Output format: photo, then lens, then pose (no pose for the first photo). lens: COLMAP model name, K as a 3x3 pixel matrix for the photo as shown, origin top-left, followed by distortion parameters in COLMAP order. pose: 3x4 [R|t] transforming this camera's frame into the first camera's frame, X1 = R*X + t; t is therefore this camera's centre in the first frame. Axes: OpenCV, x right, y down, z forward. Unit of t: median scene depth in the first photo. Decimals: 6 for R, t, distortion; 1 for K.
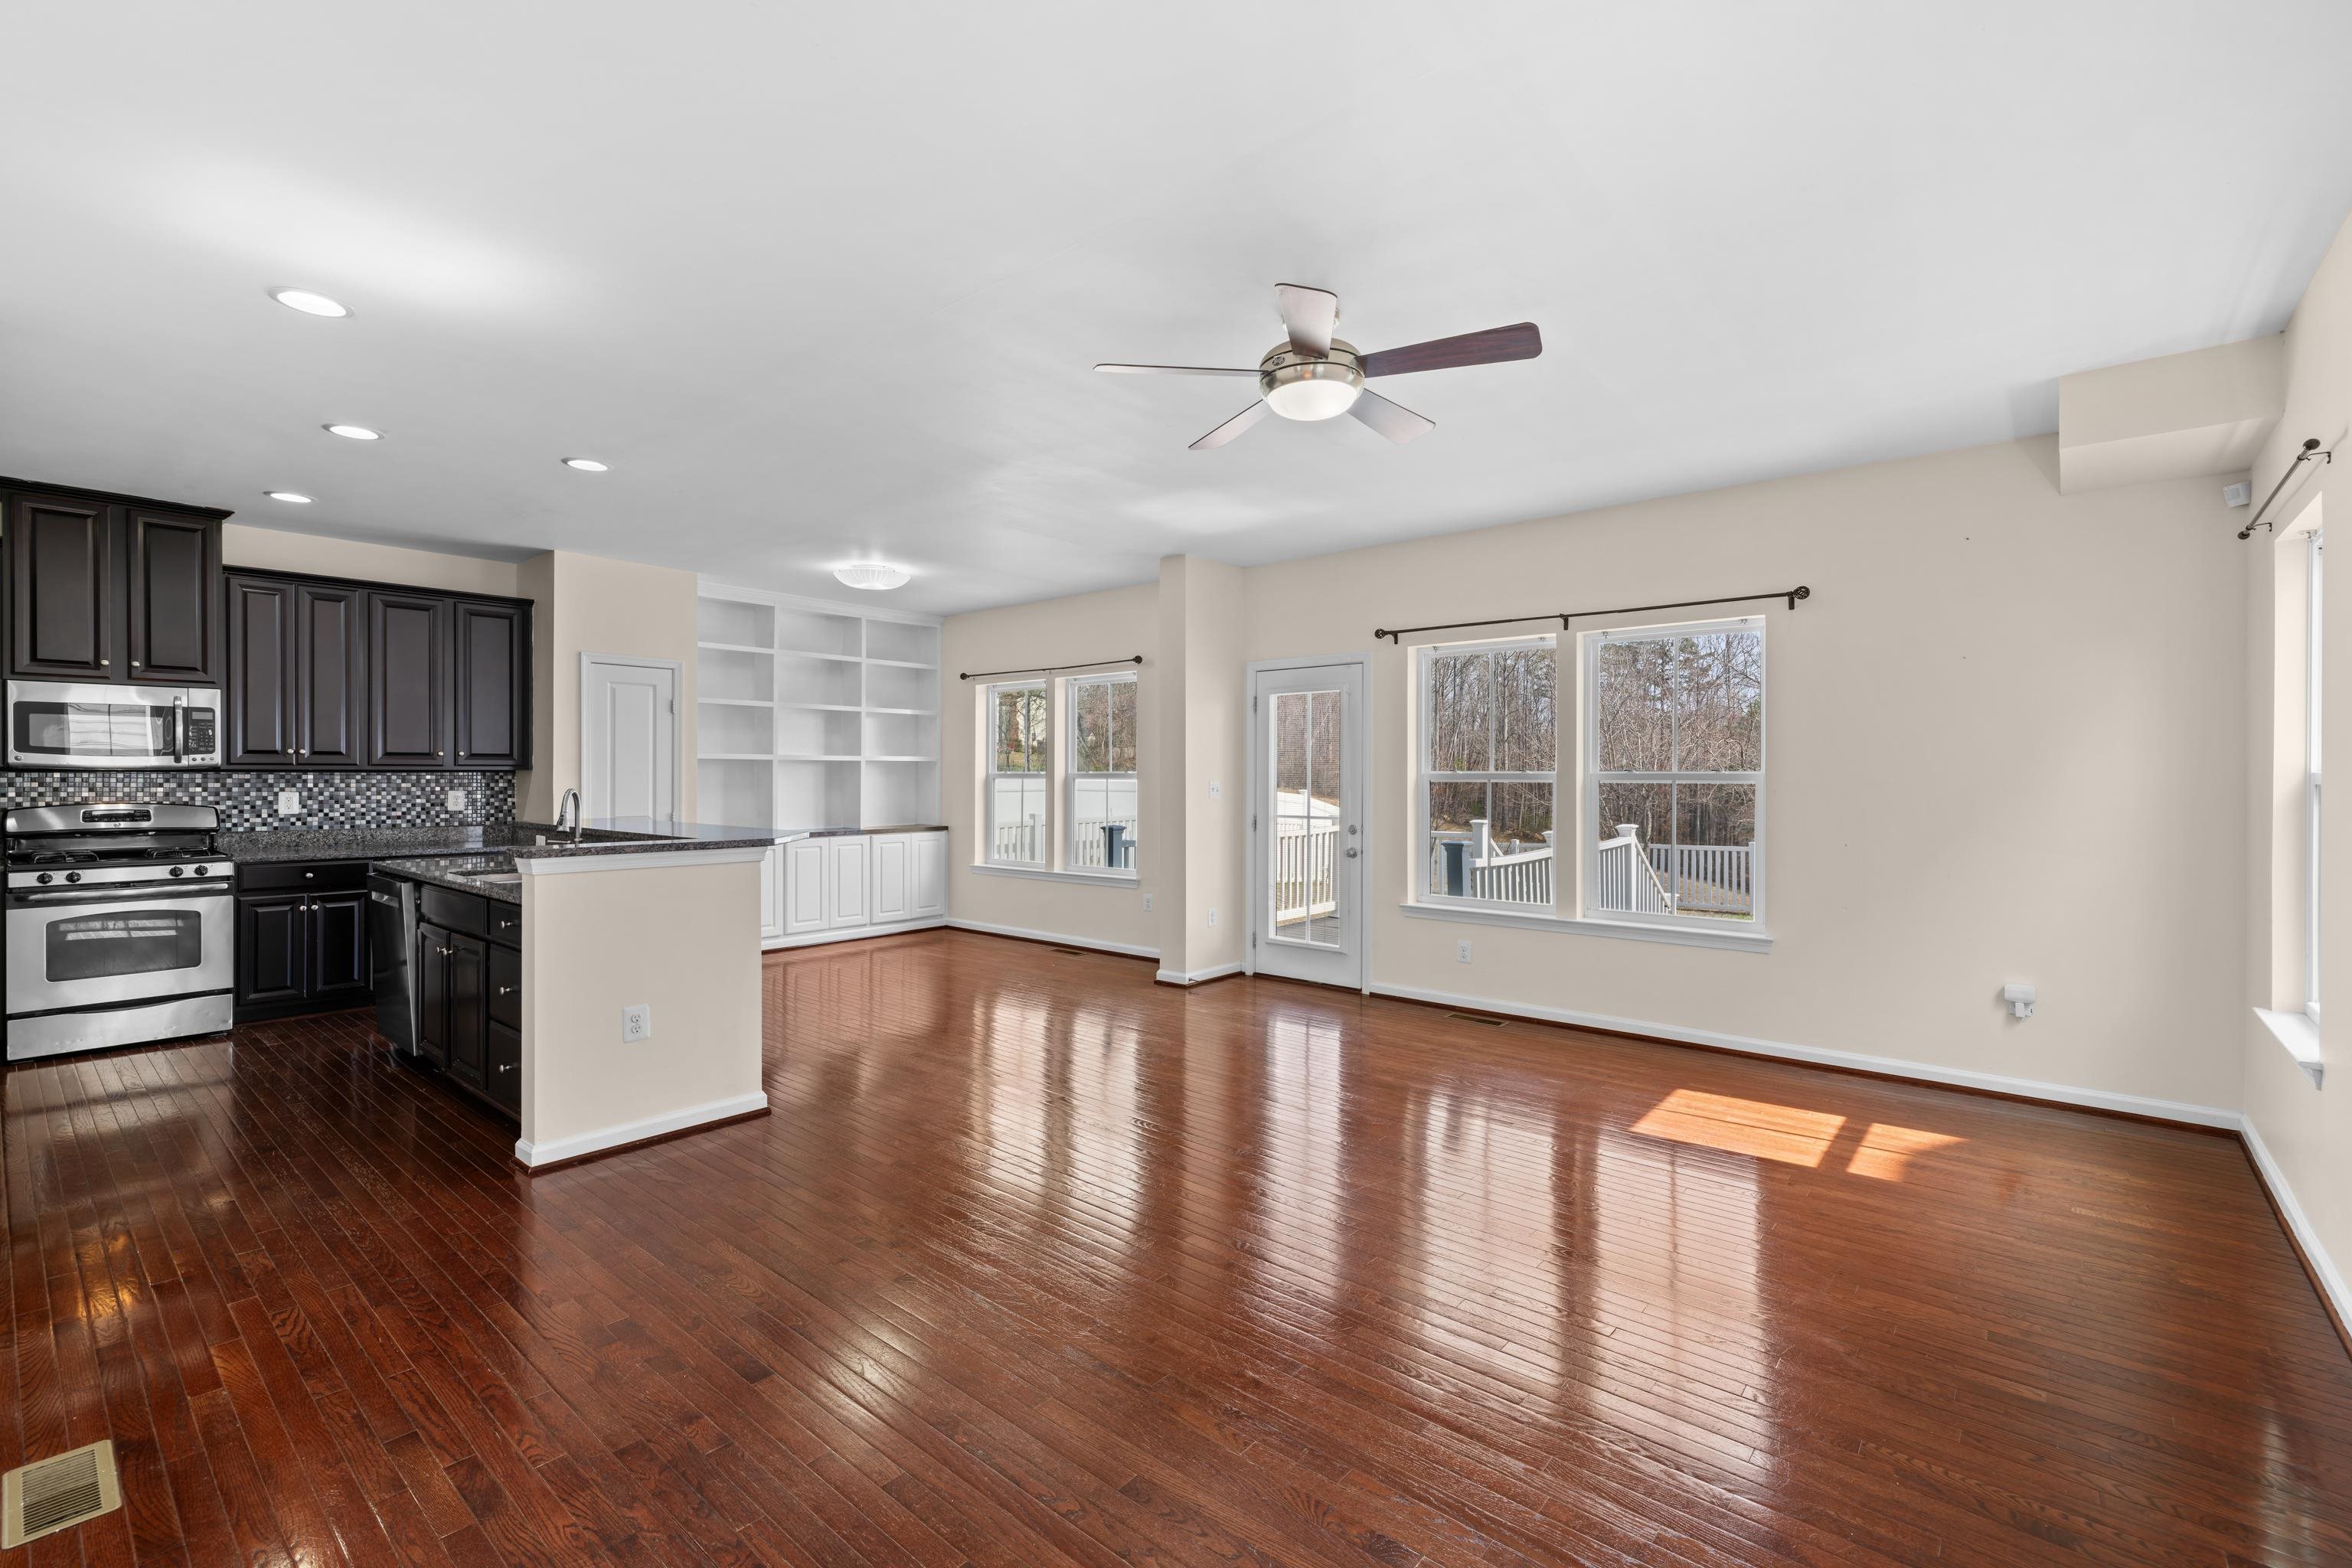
lens RADIAL K [[1016.6, 0, 1175.7], [0, 1016.6, 777.5], [0, 0, 1]] dist [0.007960, 0.000592]
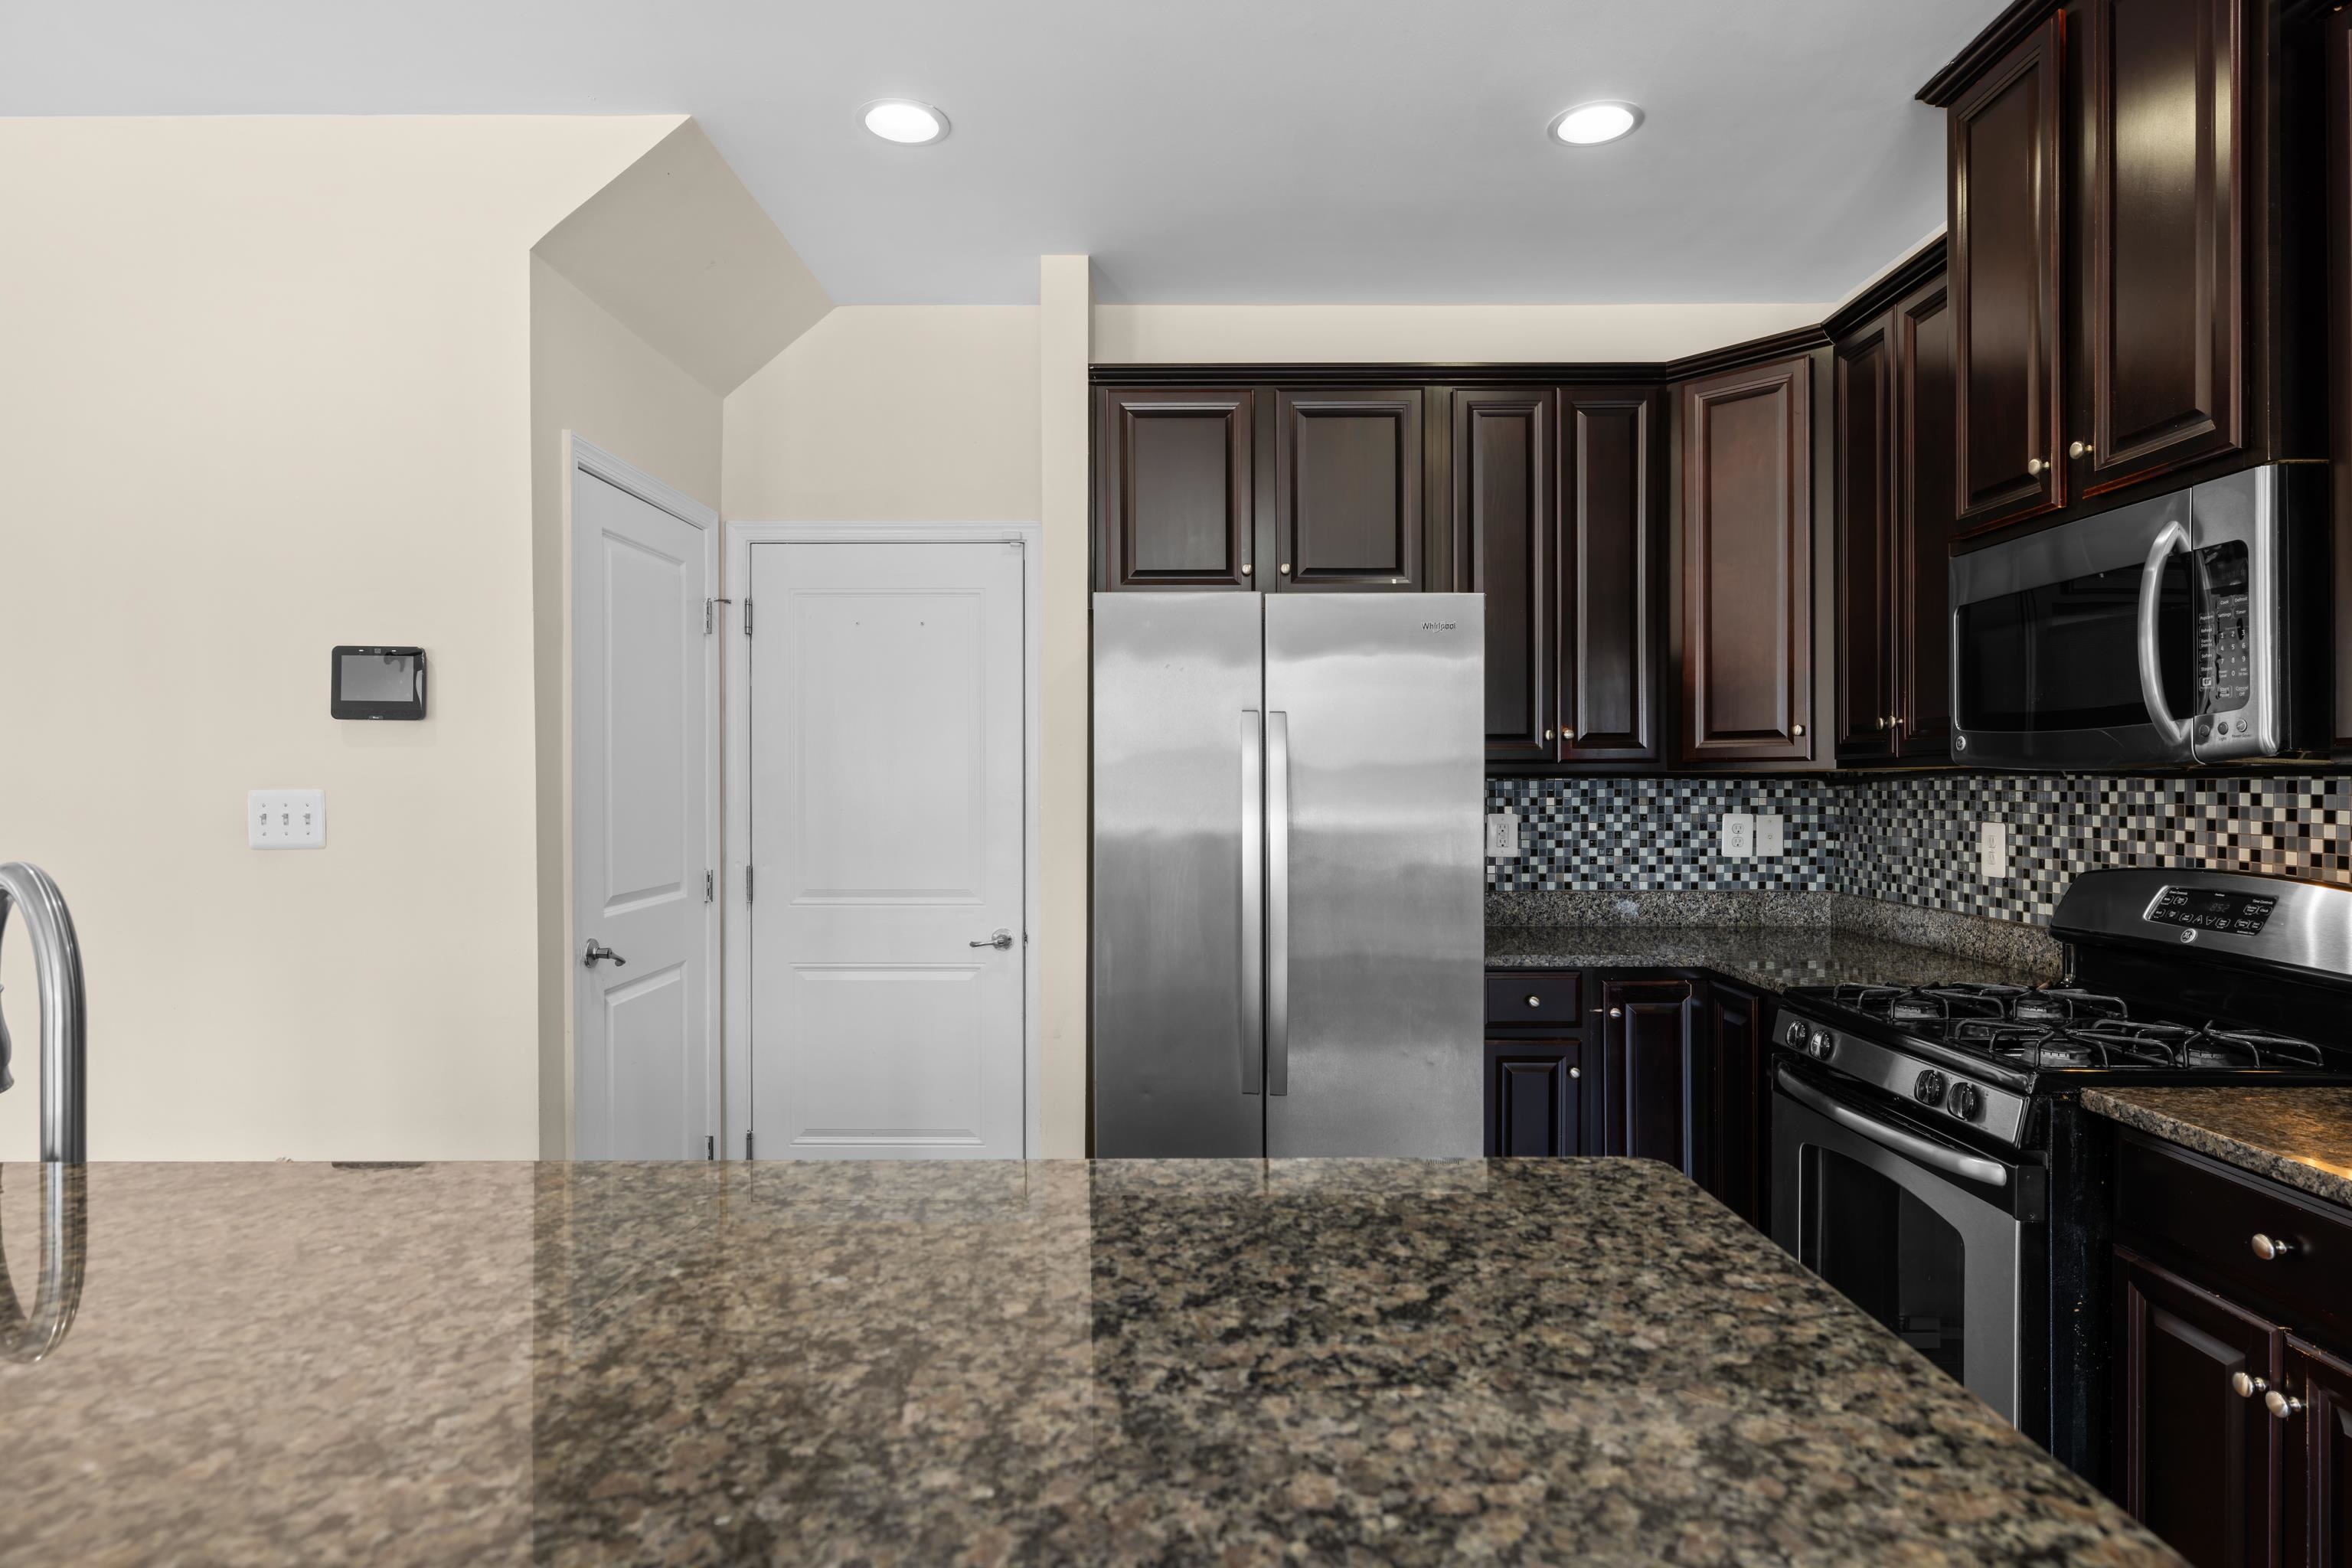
lens RADIAL K [[1294.5, 0, 1181.8], [0, 1294.5, 788.4], [0, 0, 1]] dist [0.000881, 0.000329]
pose [[-0.760778, 0.001658, -0.649010, -0.452700], [-0.001919, 0.999987, 0.004805, -0.002378], [0.649010, 0.004901, -0.760764, 0.976452]]
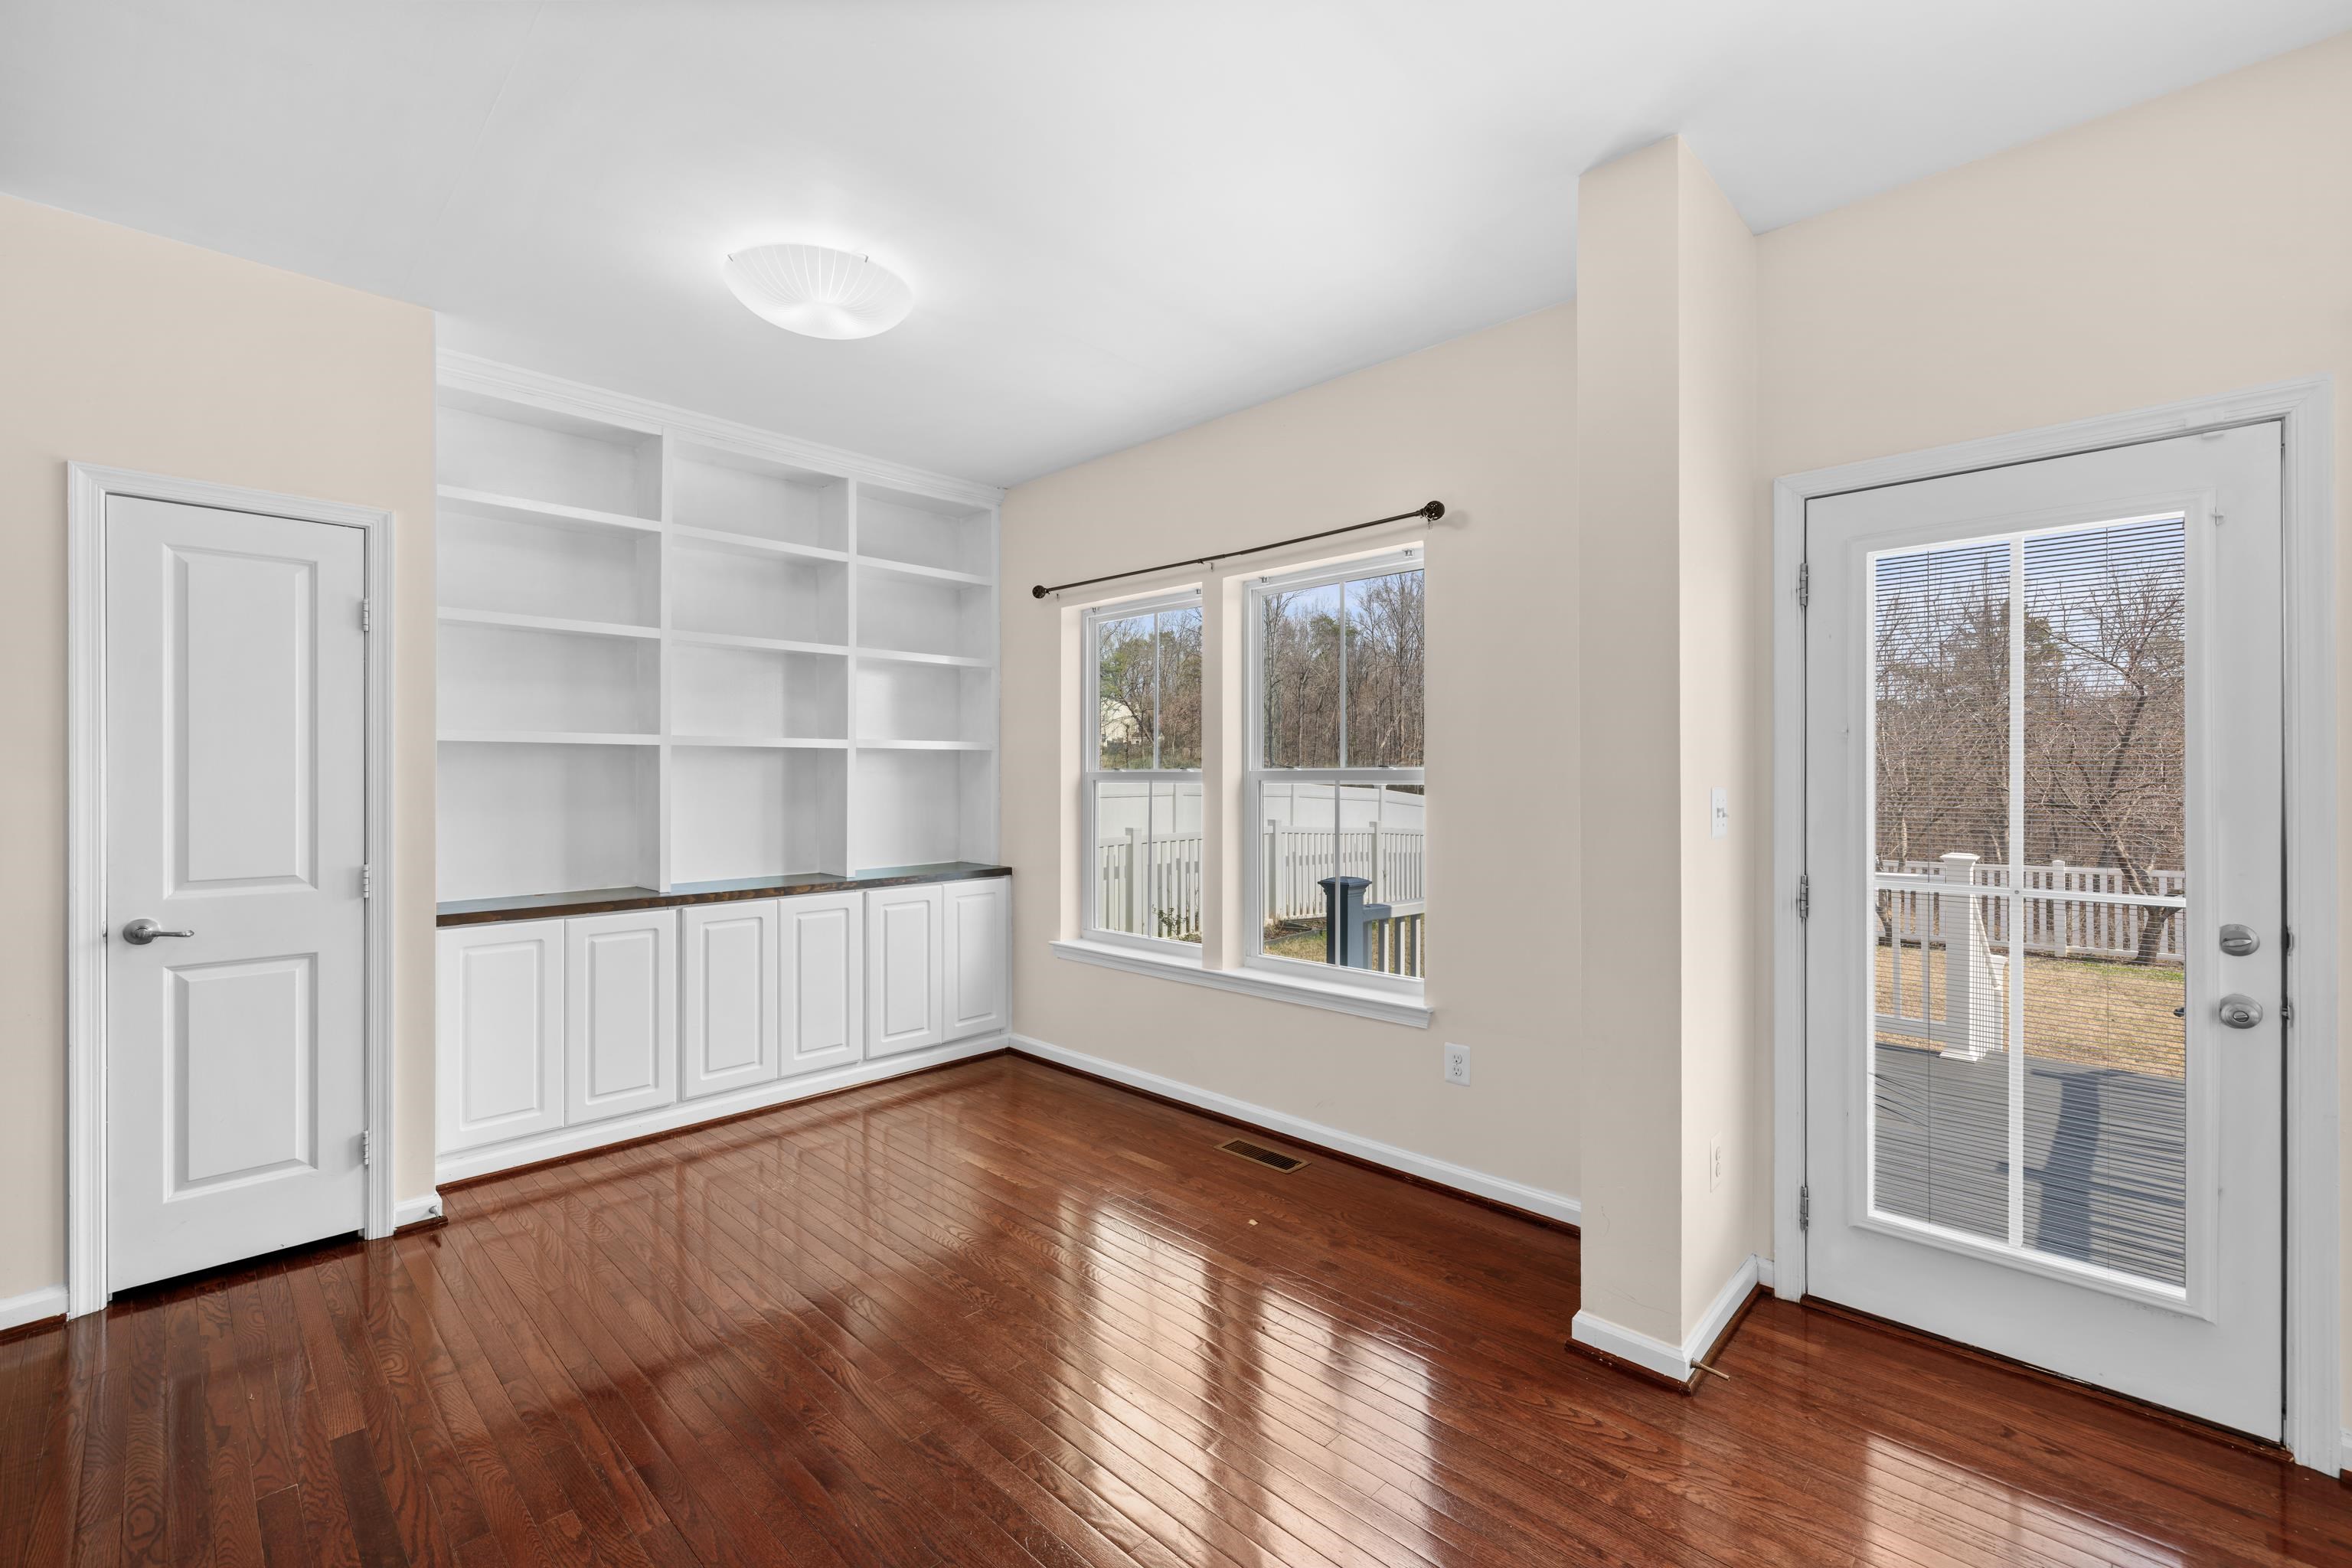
lens RADIAL K [[990.4, 0, 1181.2], [0, 990.4, 775.4], [0, 0, 1]] dist [-0.000359, 0.000641]
pose [[0.998223, -0.003003, -0.059519, -0.149408], [0.002883, 0.999994, -0.002089, -0.001426], [0.059525, 0.001914, 0.998225, 0.701641]]
